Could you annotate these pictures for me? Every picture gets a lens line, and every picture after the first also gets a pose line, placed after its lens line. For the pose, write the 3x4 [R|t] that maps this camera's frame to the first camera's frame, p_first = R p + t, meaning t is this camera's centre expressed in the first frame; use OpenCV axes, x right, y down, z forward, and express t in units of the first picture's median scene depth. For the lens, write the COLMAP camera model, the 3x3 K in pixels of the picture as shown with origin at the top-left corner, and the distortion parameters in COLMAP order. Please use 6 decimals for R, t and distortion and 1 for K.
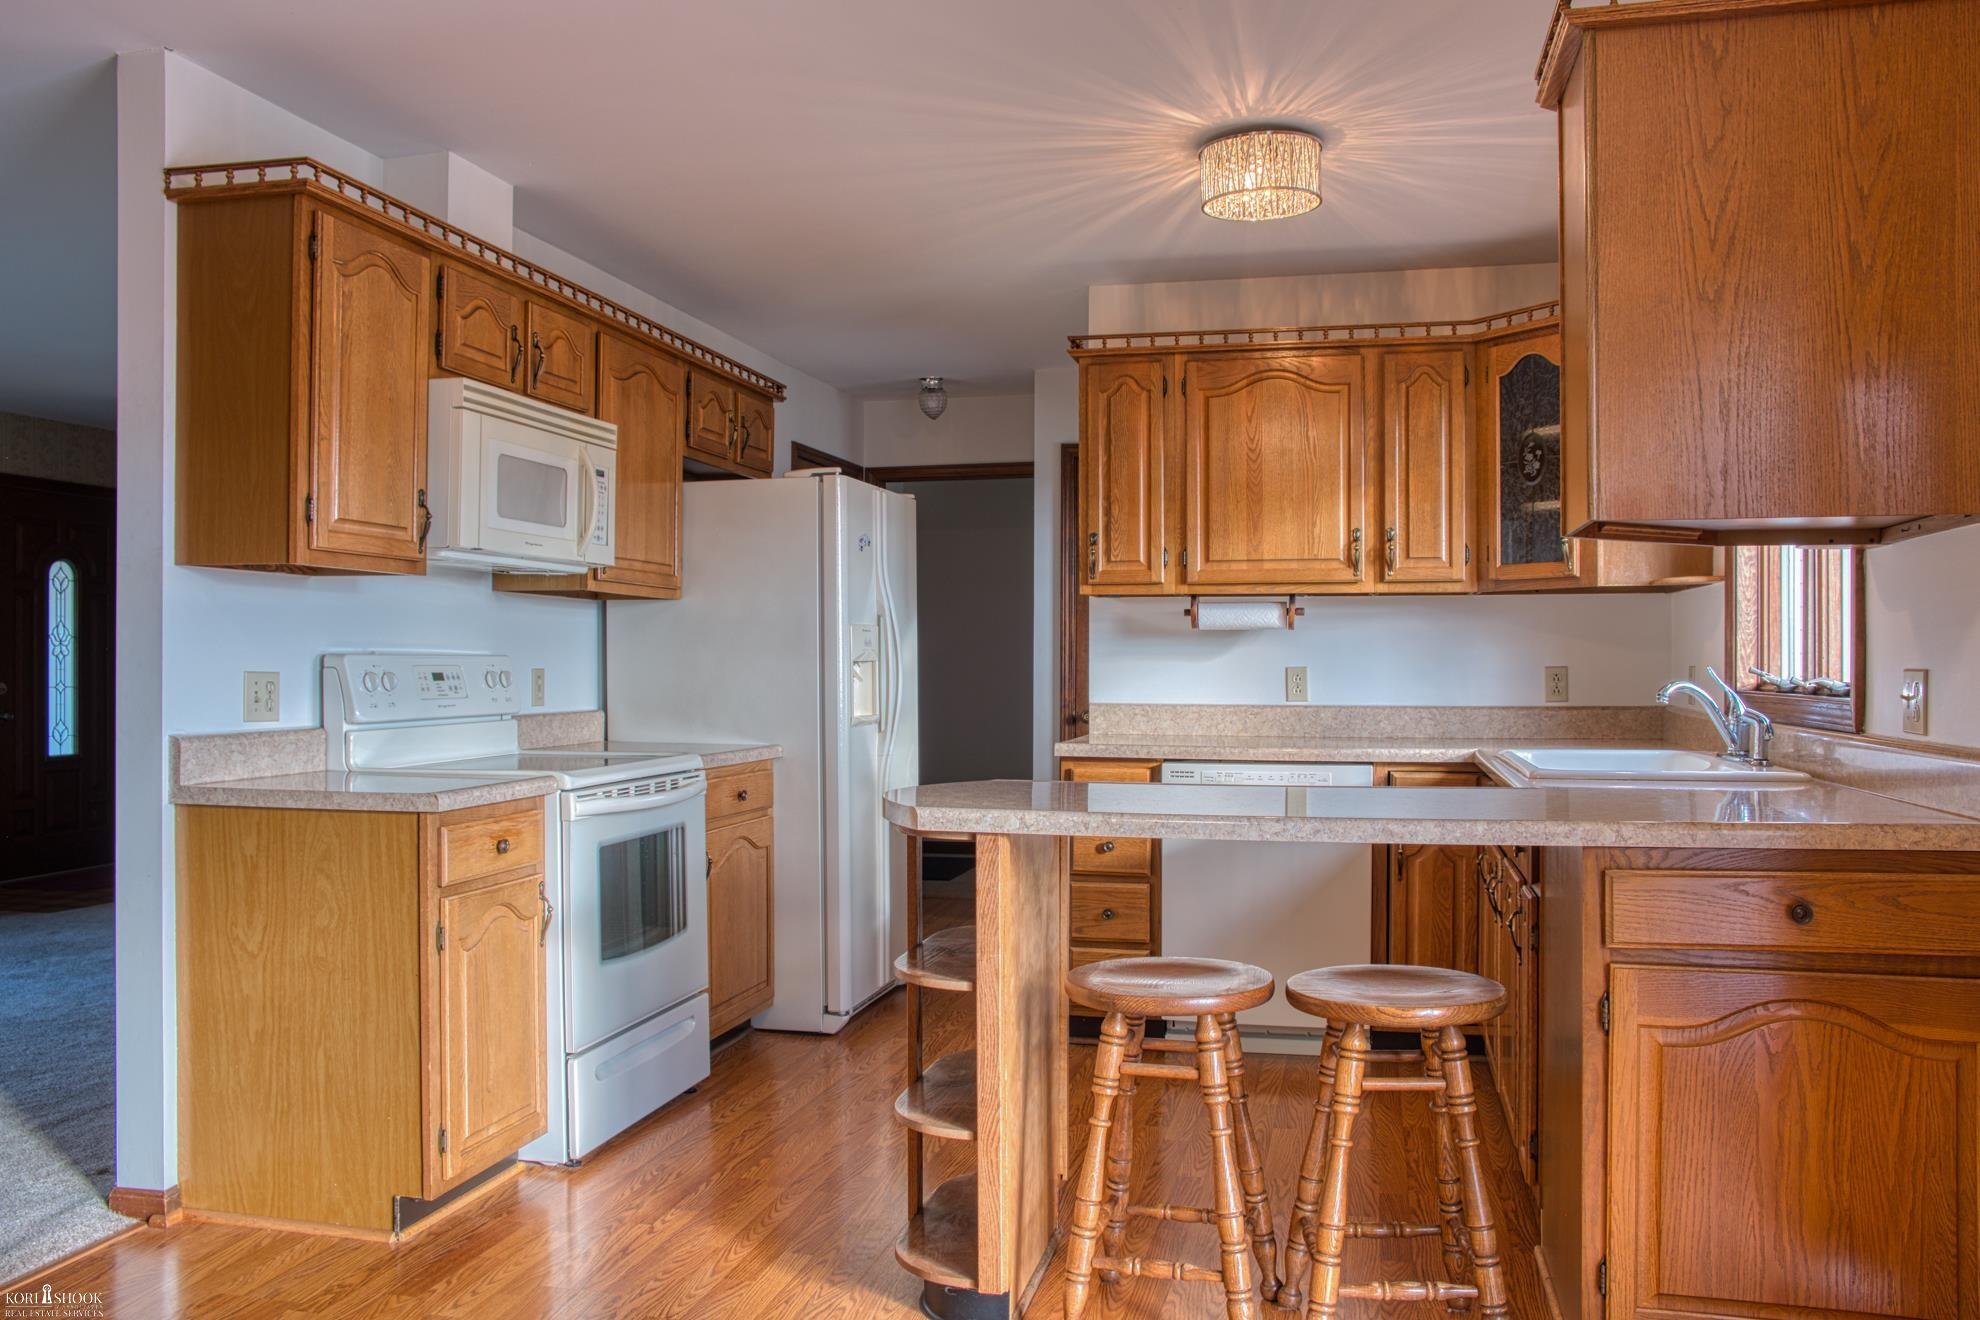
lens RADIAL K [[1557.9, 0, 992.9], [0, 1557.9, 662.2], [0, 0, 1]] dist [-0.039301, 0.009220]
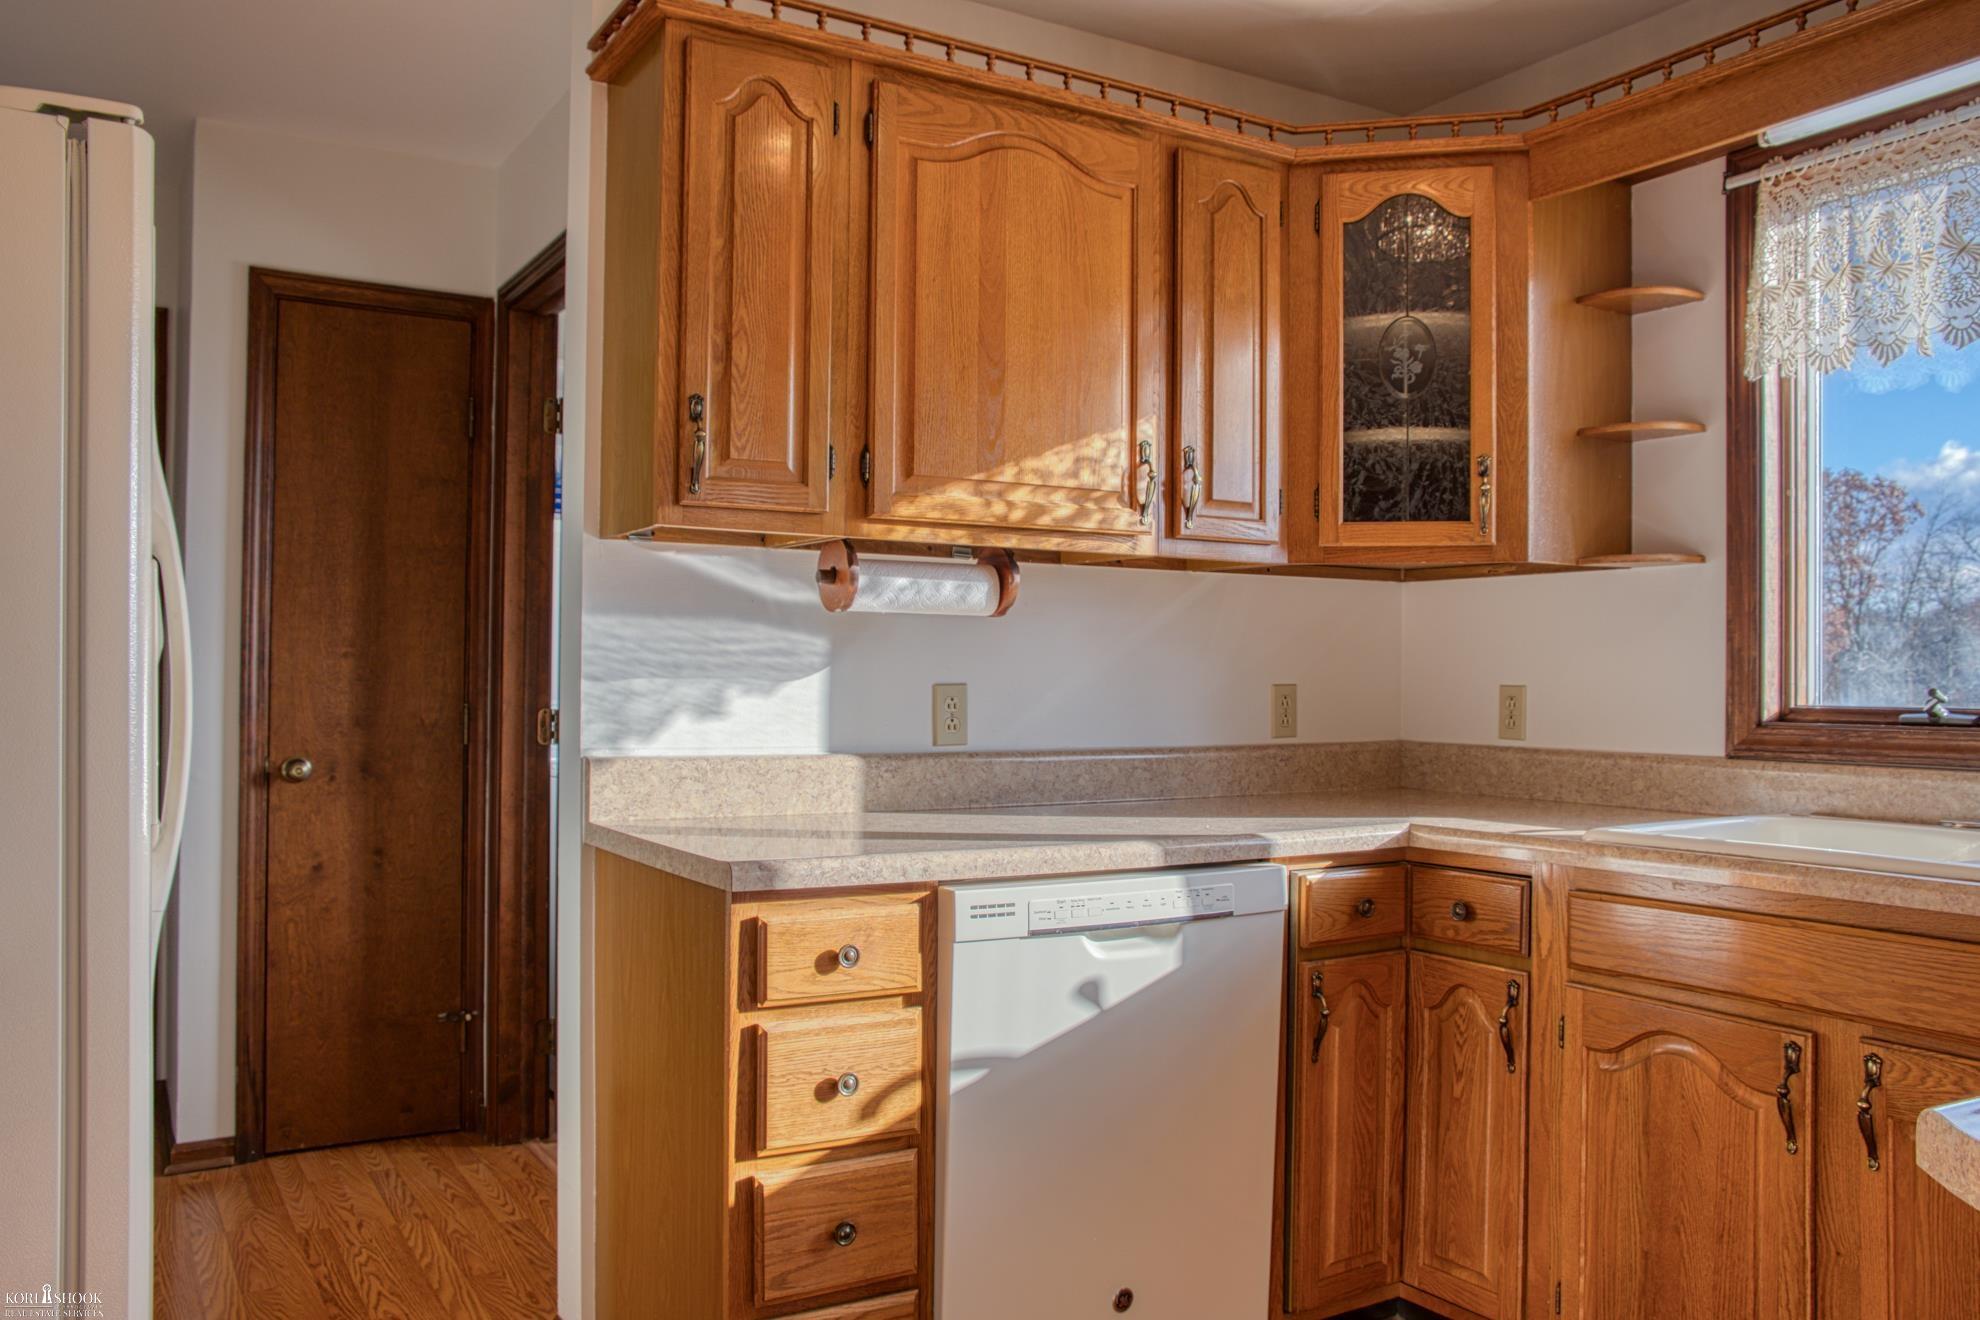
lens RADIAL K [[1557.9, 0, 989.8], [0, 1557.9, 658.2], [0, 0, 1]] dist [-0.039301, 0.009220]
pose [[0.713161, 0.014495, 0.700850, -0.200840], [-0.007169, 0.999885, -0.013386, 0.001346], [-0.700964, 0.004522, 0.713183, 0.619021]]
